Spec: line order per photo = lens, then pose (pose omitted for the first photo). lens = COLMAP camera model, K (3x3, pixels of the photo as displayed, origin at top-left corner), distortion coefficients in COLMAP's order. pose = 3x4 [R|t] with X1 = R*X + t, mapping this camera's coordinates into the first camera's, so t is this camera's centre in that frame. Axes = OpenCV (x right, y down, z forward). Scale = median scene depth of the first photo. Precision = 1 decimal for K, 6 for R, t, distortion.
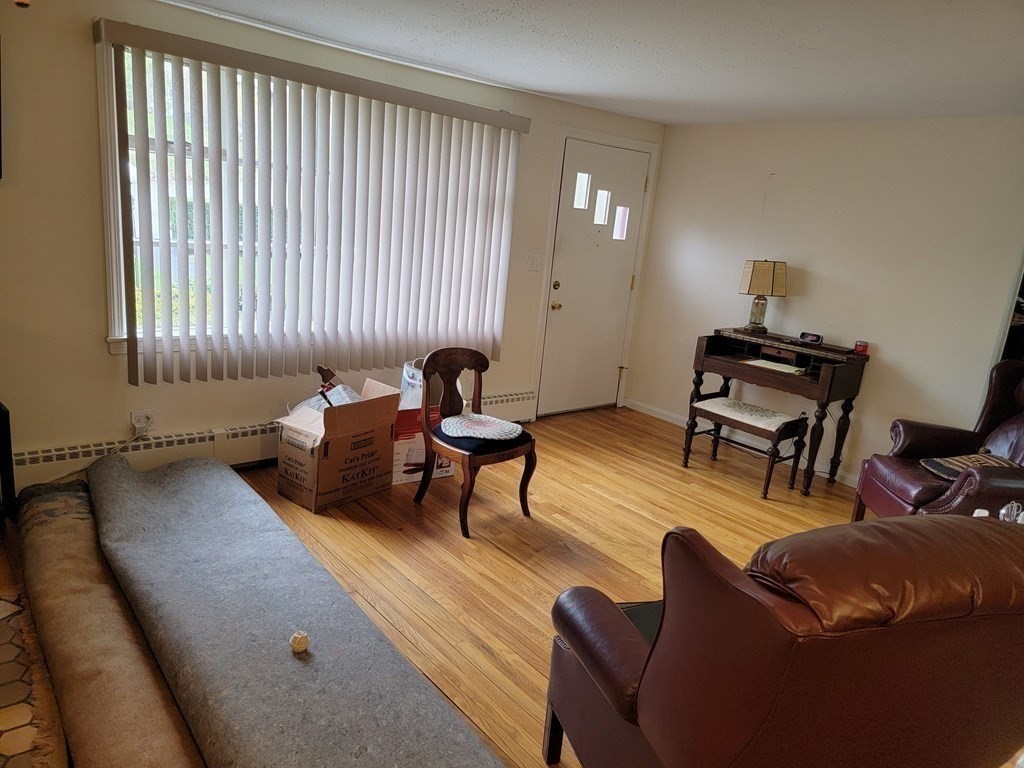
lens RADIAL K [[690.8, 0, 514.8], [0, 690.8, 367.9], [0, 0, 1]] dist [0.063879, -0.058556]
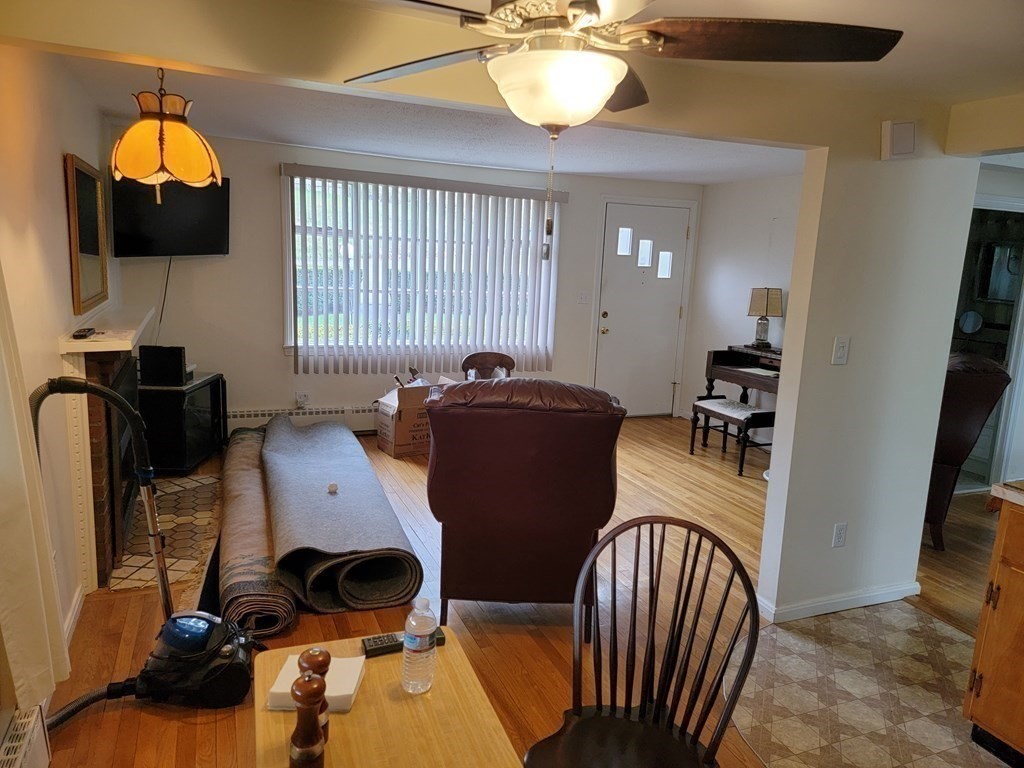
lens RADIAL K [[690.8, 0, 514.8], [0, 690.8, 367.9], [0, 0, 1]] dist [0.063879, -0.058556]
pose [[0.950463, -0.005647, -0.310785, 0.348556], [-0.021542, 0.996234, -0.083981, 0.105093], [0.310089, 0.086516, 0.946763, -0.300209]]
